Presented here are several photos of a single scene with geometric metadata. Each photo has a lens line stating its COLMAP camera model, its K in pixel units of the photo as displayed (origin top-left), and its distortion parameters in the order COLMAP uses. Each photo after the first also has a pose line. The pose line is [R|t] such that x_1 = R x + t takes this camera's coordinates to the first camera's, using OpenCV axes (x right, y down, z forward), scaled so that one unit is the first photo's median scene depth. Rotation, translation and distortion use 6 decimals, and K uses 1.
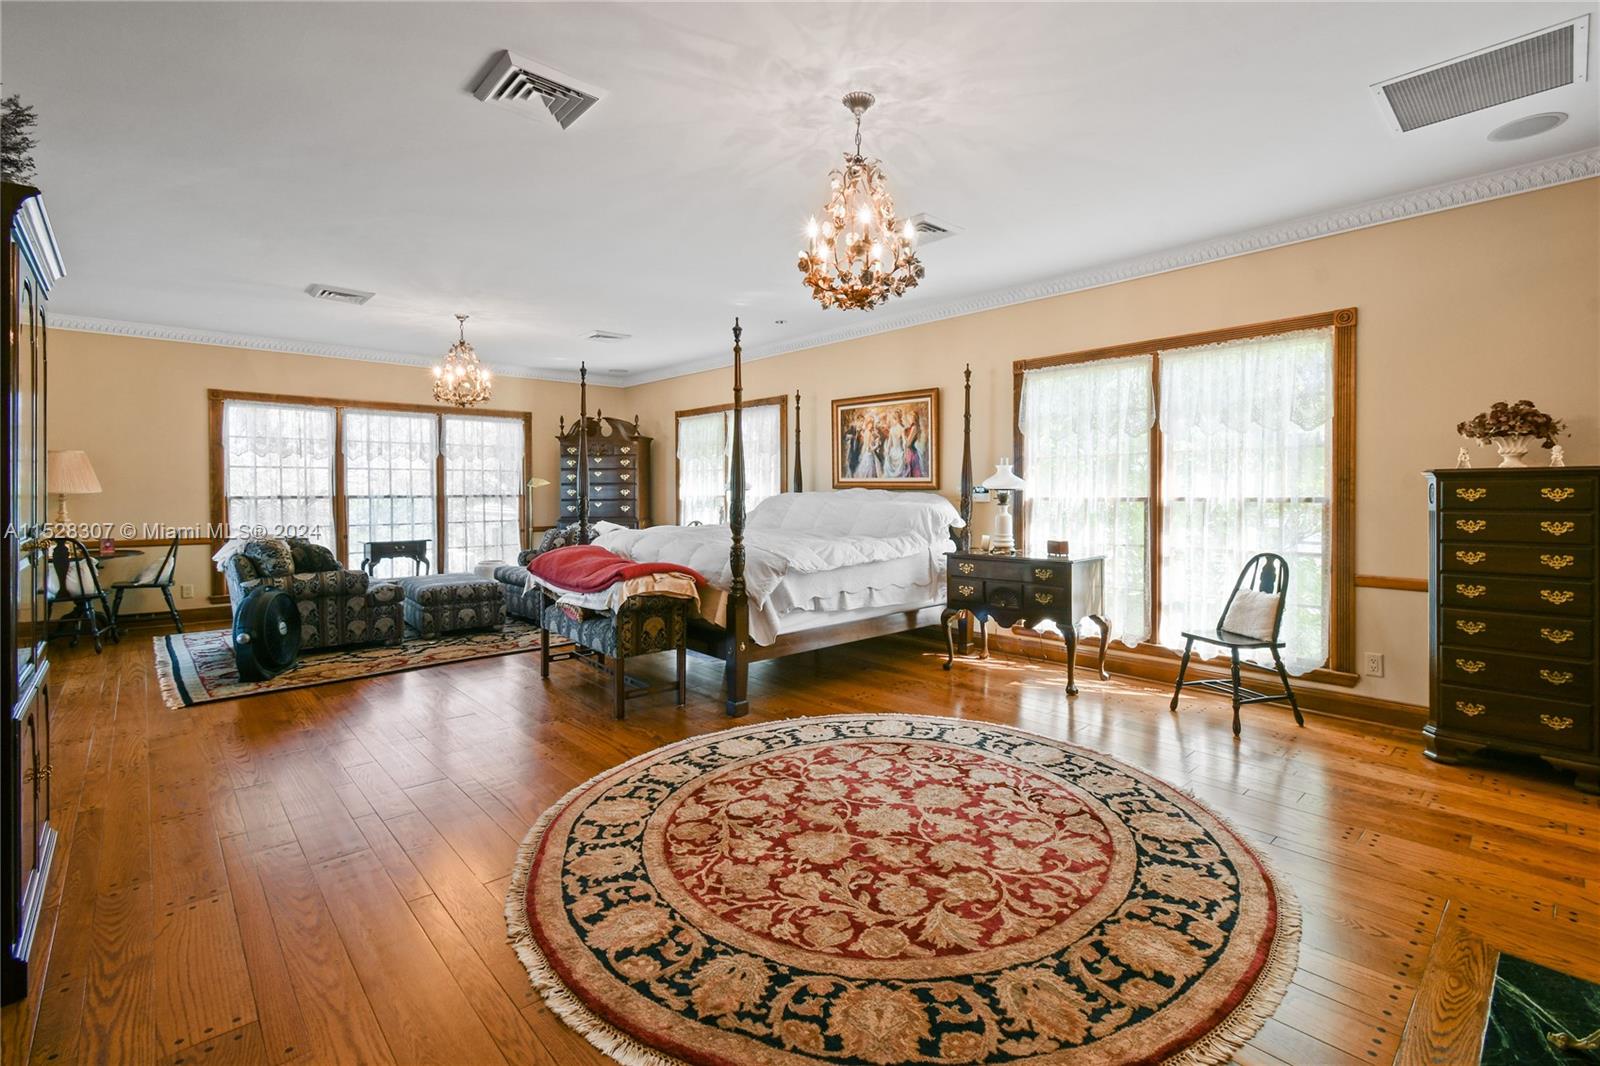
lens RADIAL K [[712.2, 0, 820.3], [0, 712.2, 492.3], [0, 0, 1]] dist [0.005308, -0.004337]
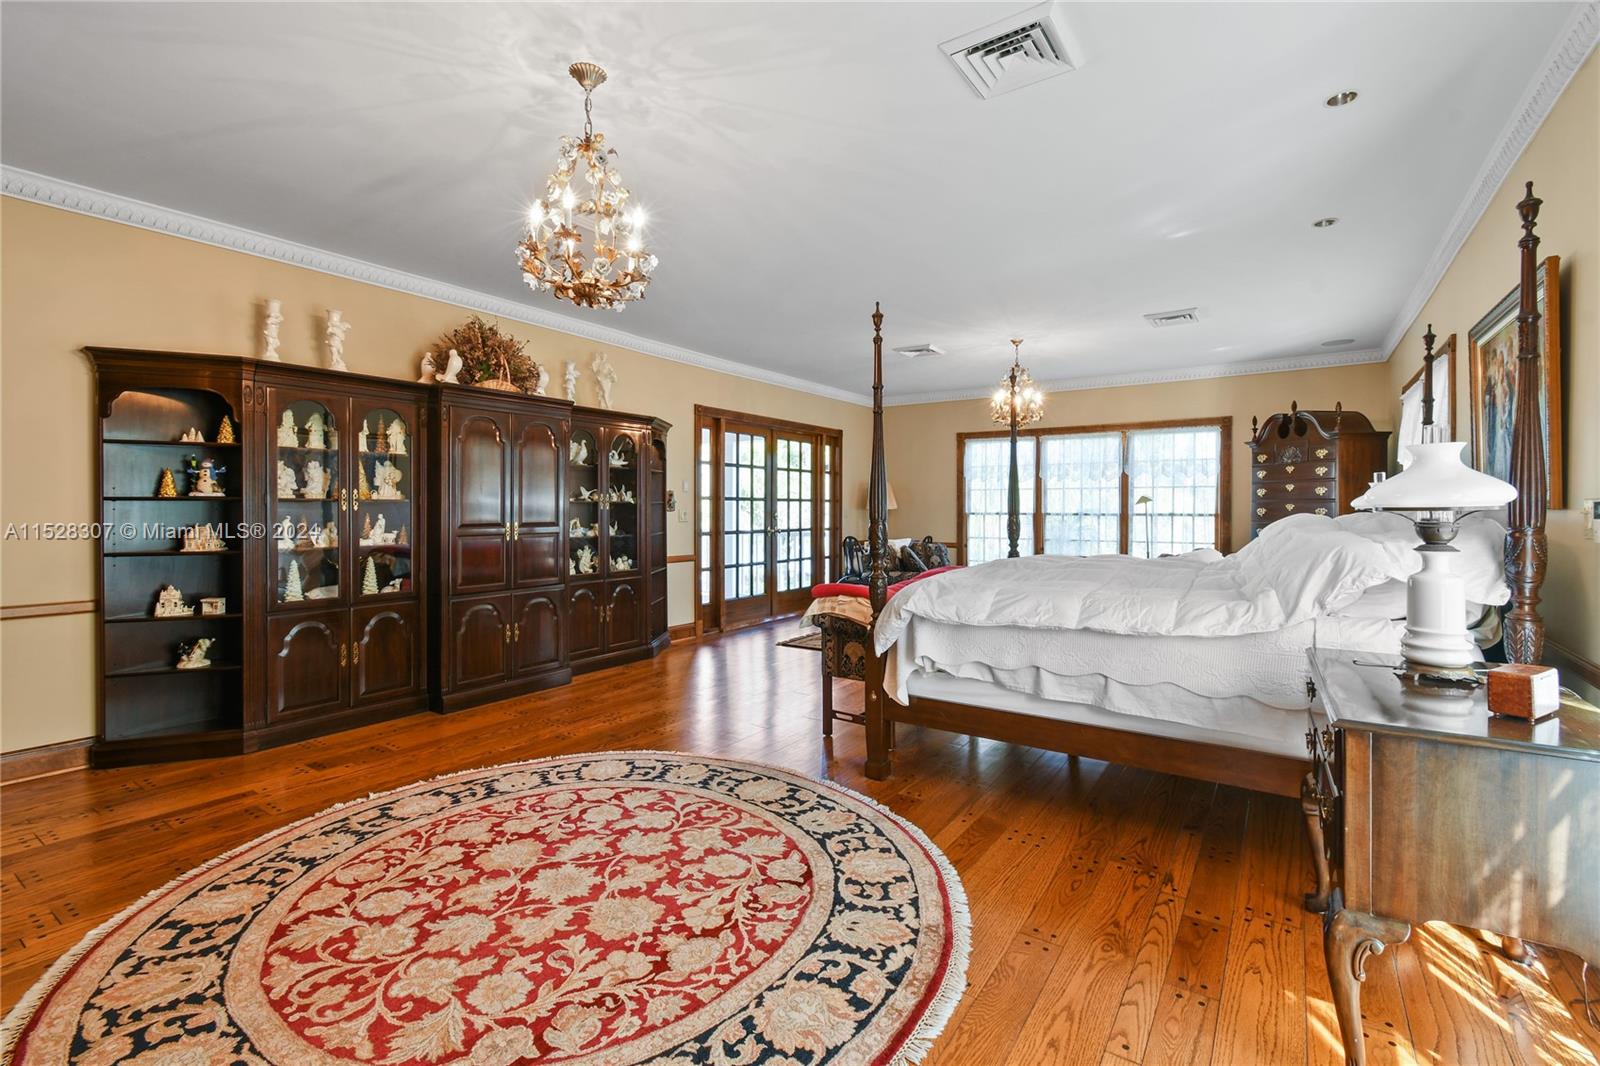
lens RADIAL K [[712.2, 0, 821.2], [0, 712.2, 511.7], [0, 0, 1]] dist [0.005308, -0.004337]
pose [[0.228209, 0.007389, -0.973584, 0.887028], [-0.004280, 0.999969, 0.006586, -0.006357], [0.973603, 0.002664, 0.228233, 0.965267]]
